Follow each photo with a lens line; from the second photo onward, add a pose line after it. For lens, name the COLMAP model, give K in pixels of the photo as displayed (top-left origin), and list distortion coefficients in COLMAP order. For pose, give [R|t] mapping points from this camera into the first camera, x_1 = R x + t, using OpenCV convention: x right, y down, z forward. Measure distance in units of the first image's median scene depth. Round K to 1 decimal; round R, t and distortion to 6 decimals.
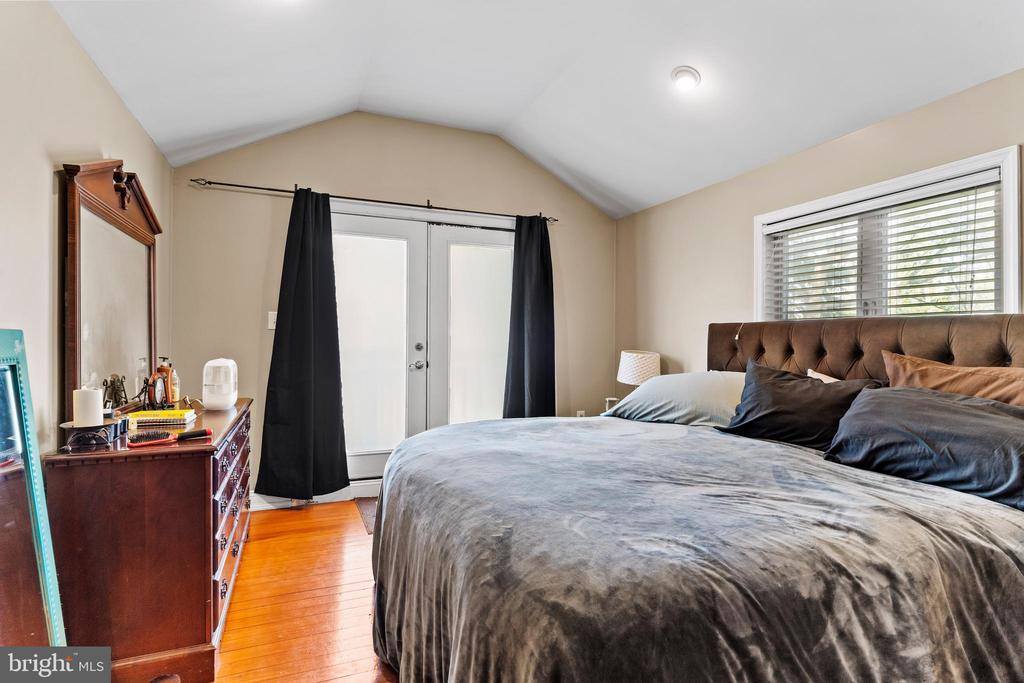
lens RADIAL K [[524.9, 0, 513.8], [0, 524.9, 345.5], [0, 0, 1]] dist [0.001183, 0.000862]
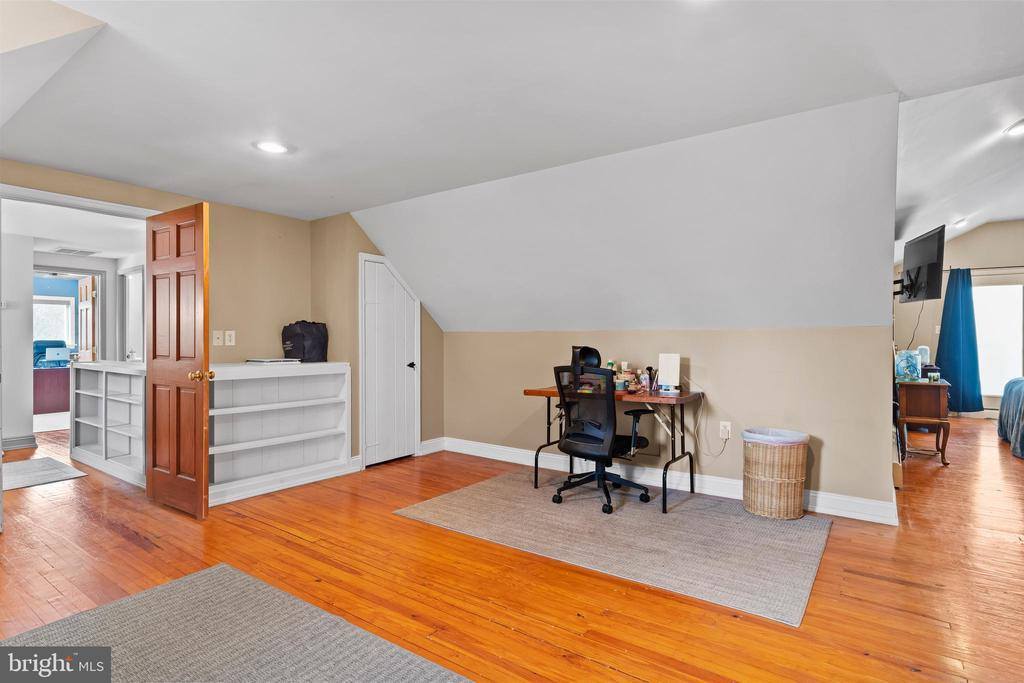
lens RADIAL K [[524.9, 0, 509.7], [0, 524.9, 339.4], [0, 0, 1]] dist [0.001183, 0.000862]
pose [[0.522913, -0.007308, -0.852355, 0.481087], [-0.003408, 0.999937, -0.010665, 0.022185], [0.852379, 0.008482, 0.522855, -1.687647]]
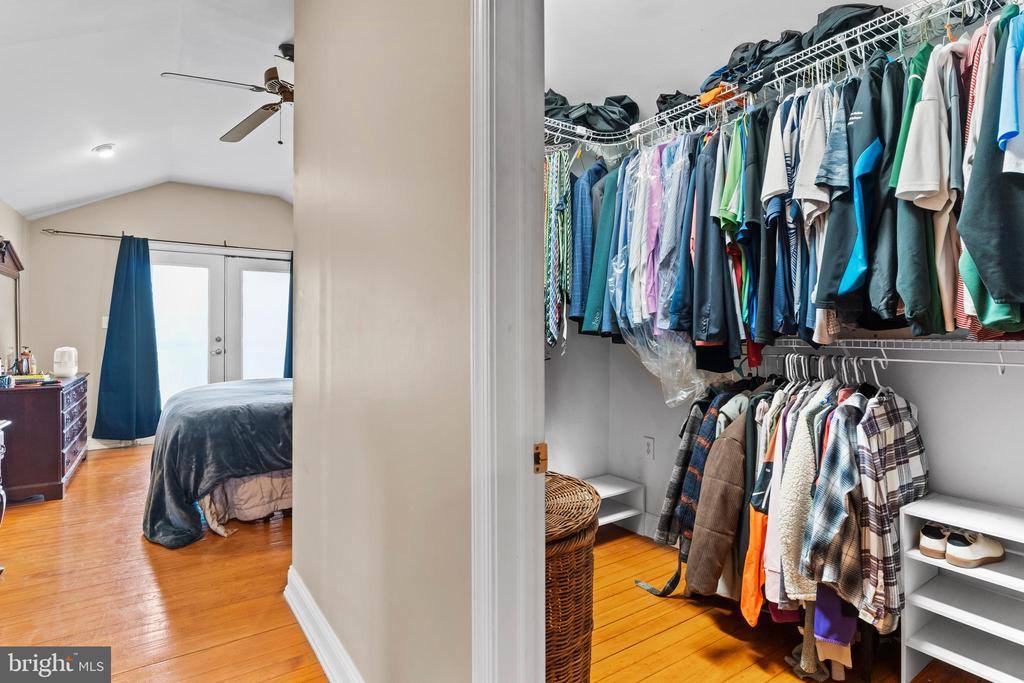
lens RADIAL K [[524.9, 0, 509.1], [0, 524.9, 335.5], [0, 0, 1]] dist [0.001183, 0.000862]
pose [[0.981742, -0.006718, 0.190101, 0.387911], [0.008145, 0.999944, -0.006724, 0.009020], [-0.190045, 0.008150, 0.981742, -0.694347]]
